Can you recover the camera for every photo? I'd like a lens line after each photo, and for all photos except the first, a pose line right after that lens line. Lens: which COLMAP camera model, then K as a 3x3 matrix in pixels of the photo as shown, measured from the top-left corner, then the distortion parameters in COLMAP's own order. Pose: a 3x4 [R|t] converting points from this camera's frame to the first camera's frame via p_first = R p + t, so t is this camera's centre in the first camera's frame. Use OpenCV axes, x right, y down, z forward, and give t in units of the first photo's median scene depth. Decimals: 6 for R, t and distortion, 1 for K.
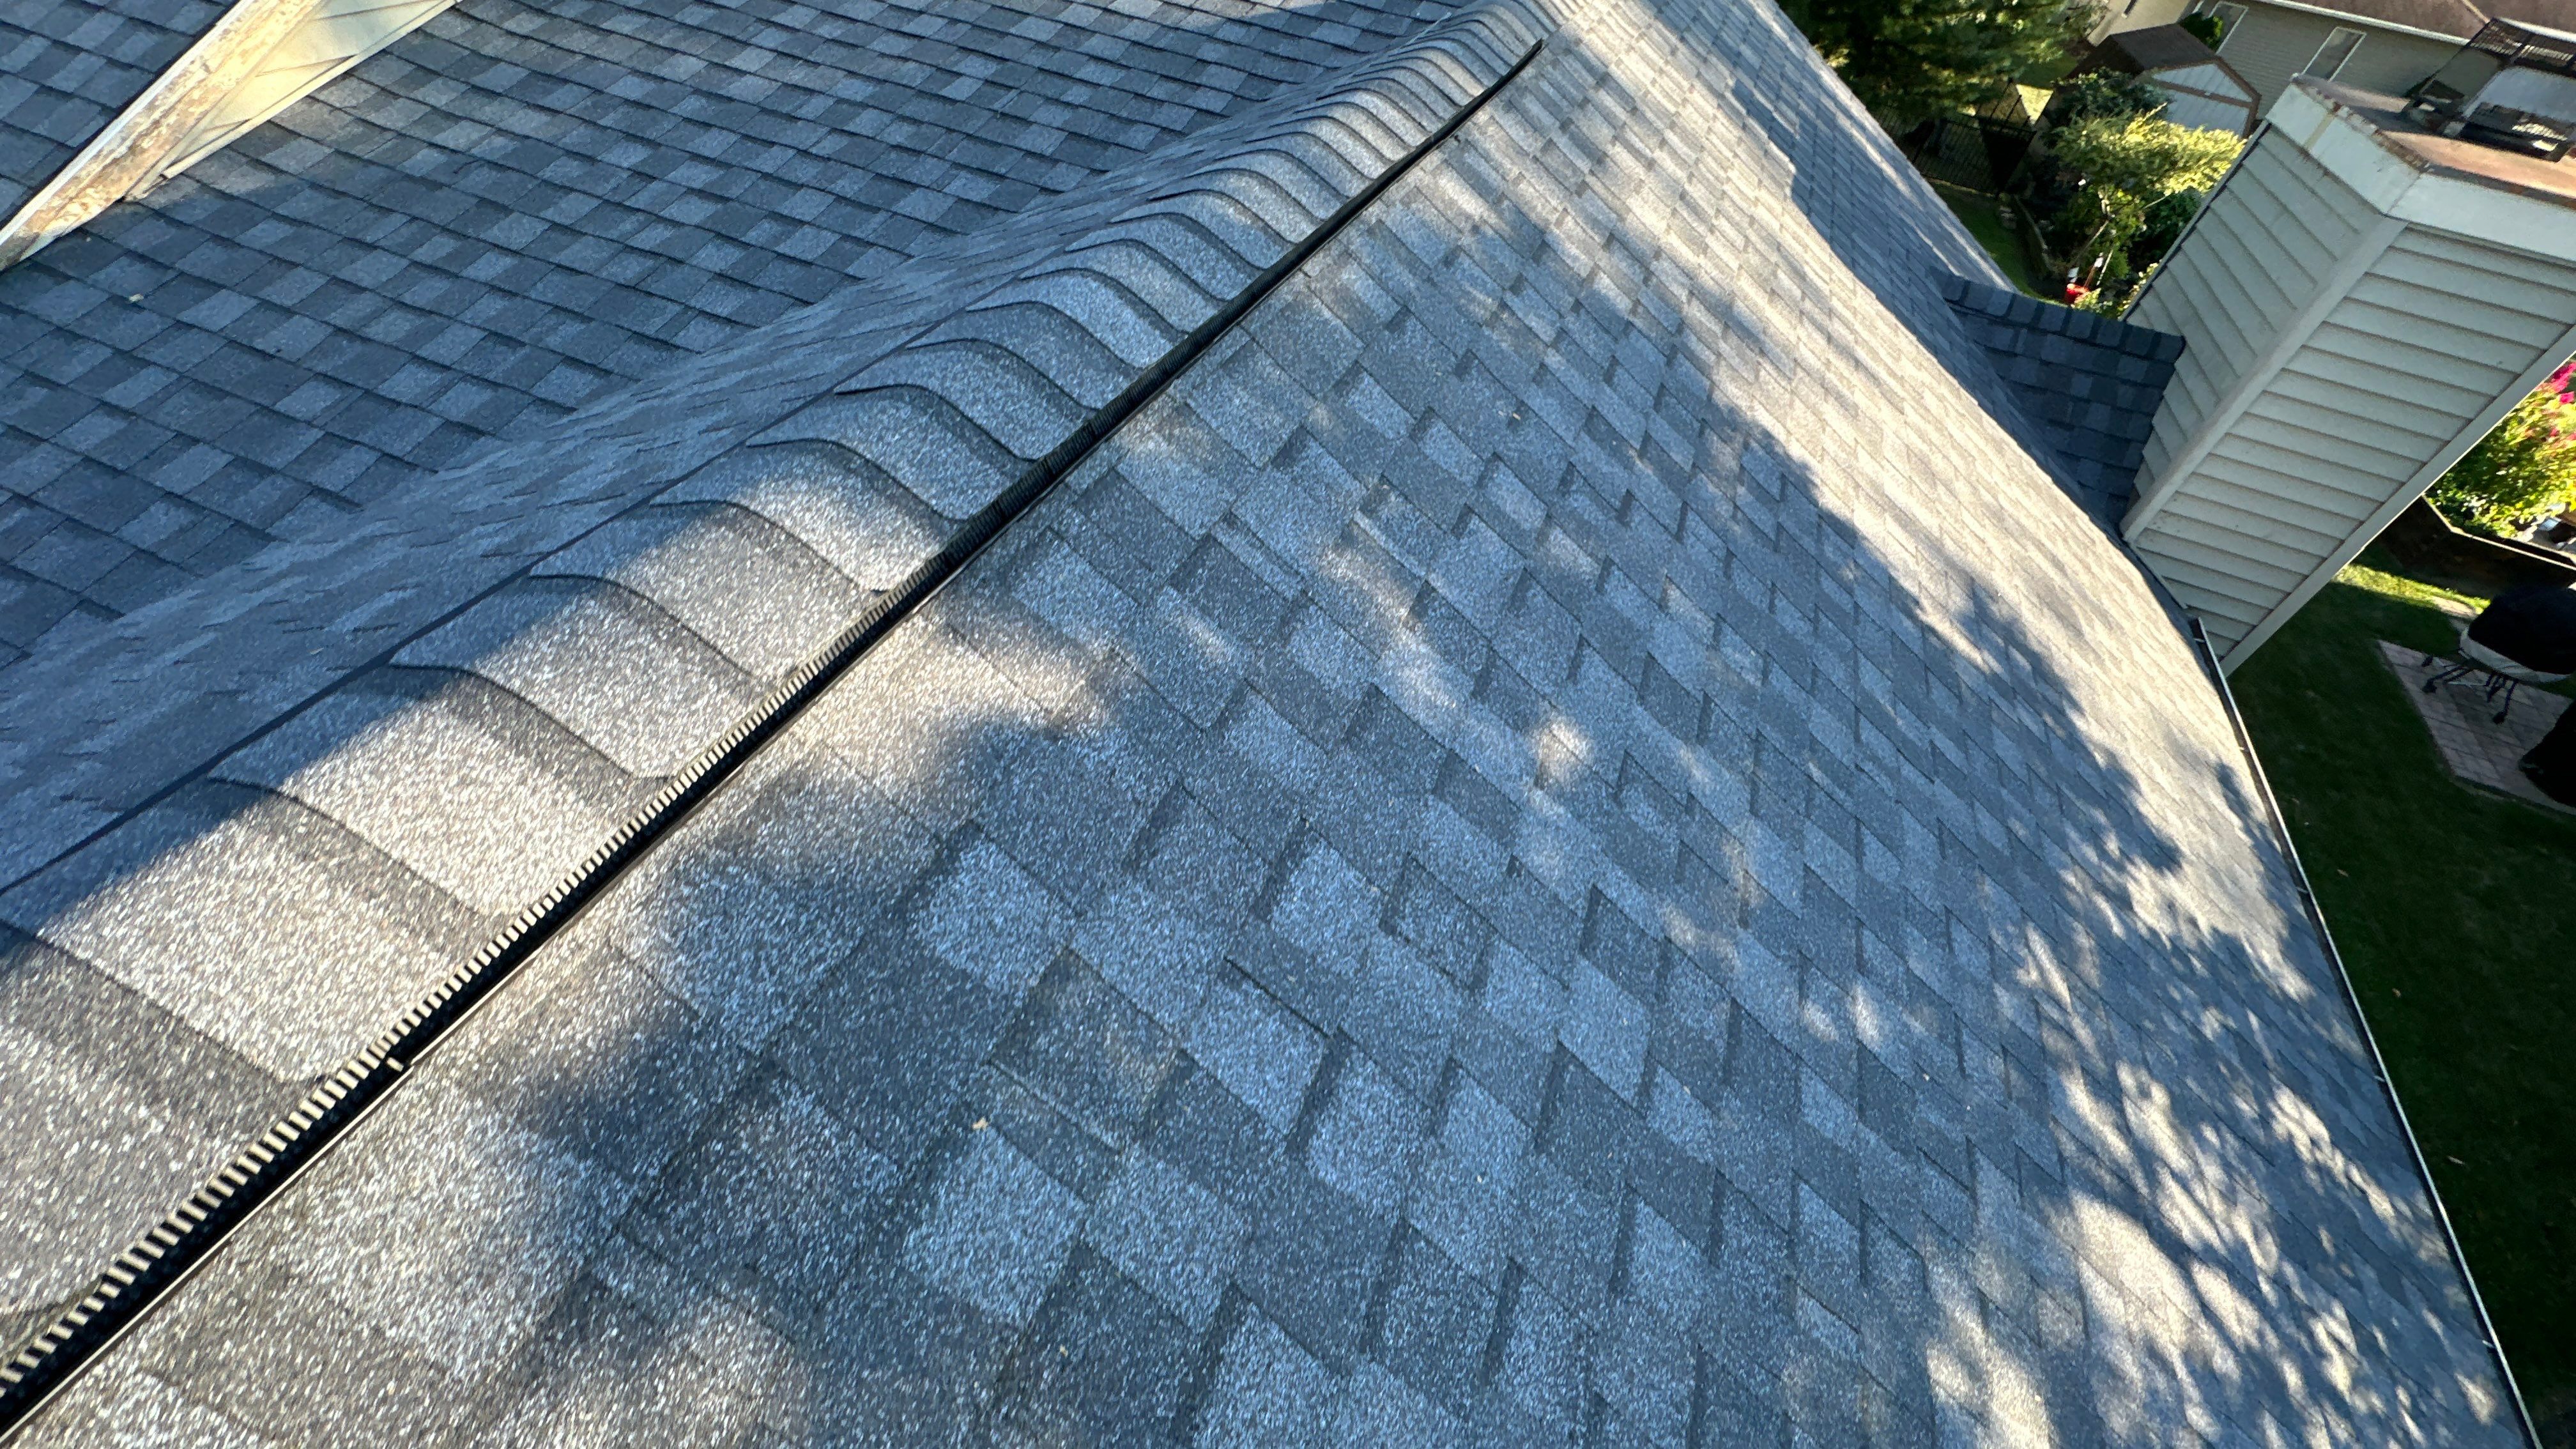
lens RADIAL K [[1043.1, 0, 1288.0], [0, 1043.1, 724.5], [0, 0, 1]] dist [-0.007154, 0.001217]
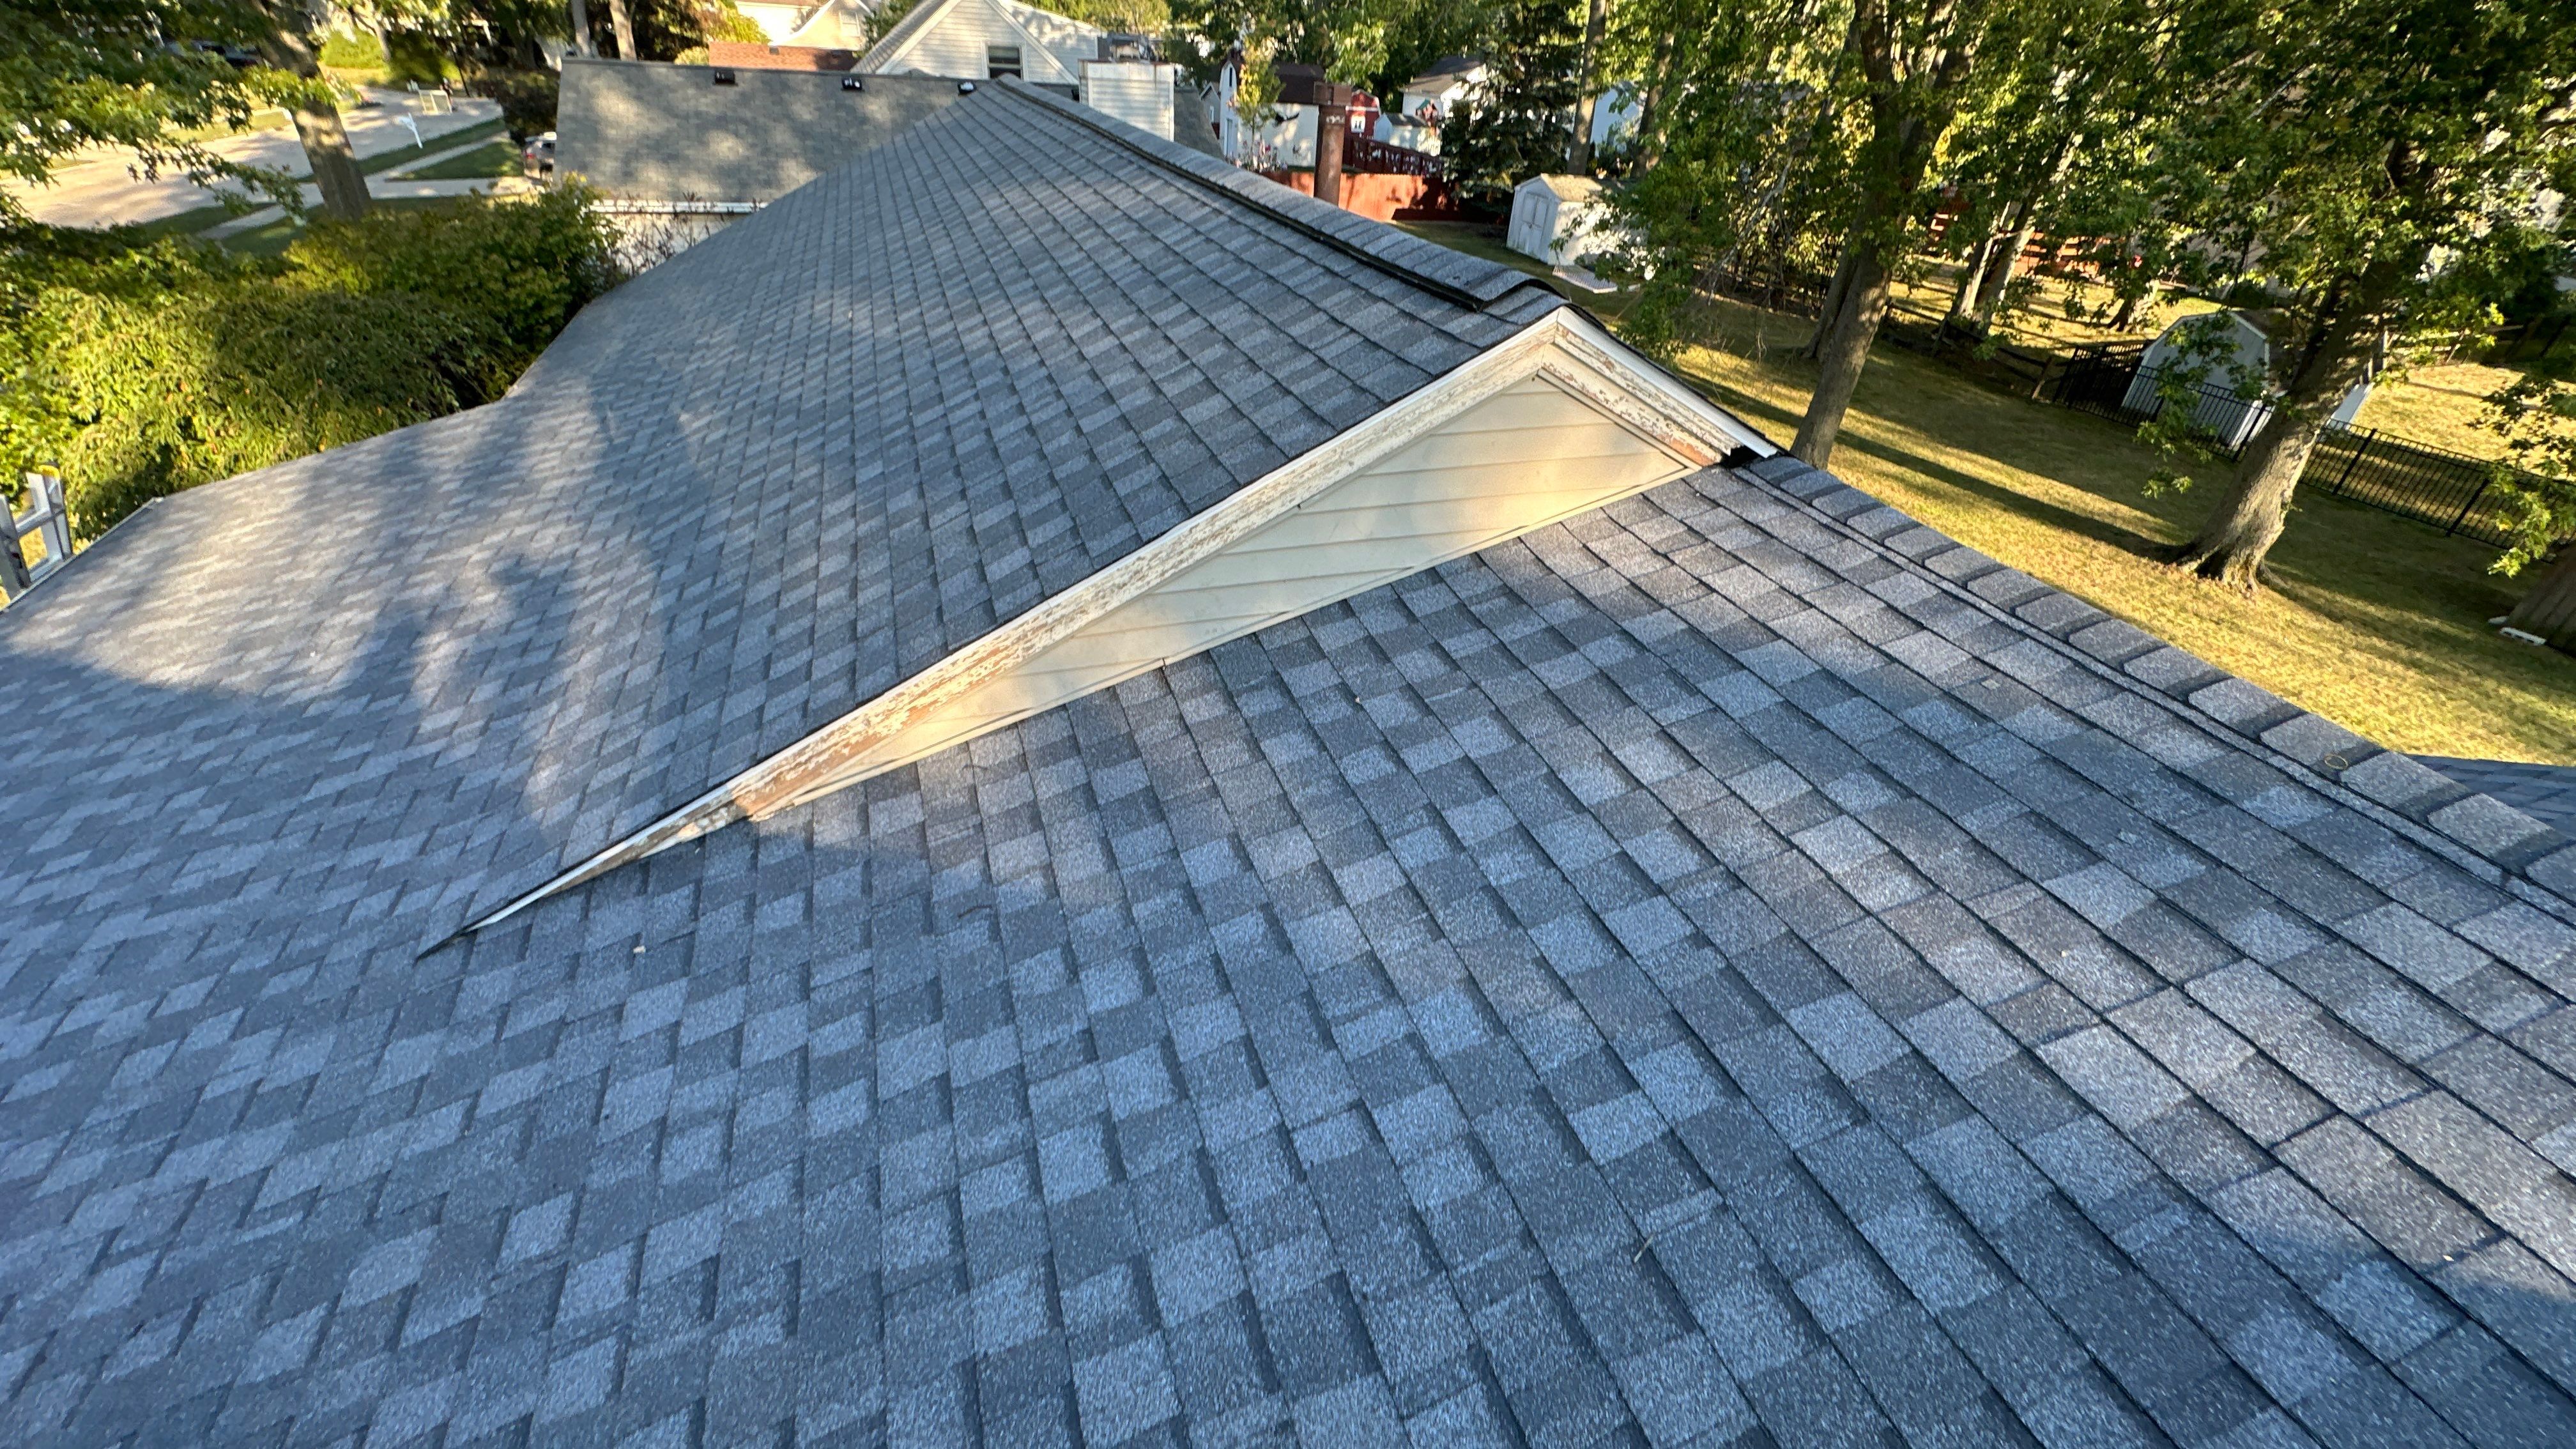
lens RADIAL K [[1043.1, 0, 1288.0], [0, 1043.1, 724.5], [0, 0, 1]] dist [-0.007154, 0.001217]
pose [[0.664548, 0.322020, -0.674299, -0.147112], [-0.508470, 0.856122, -0.092265, -0.683978], [0.547572, 0.404175, 0.732672, 0.481459]]
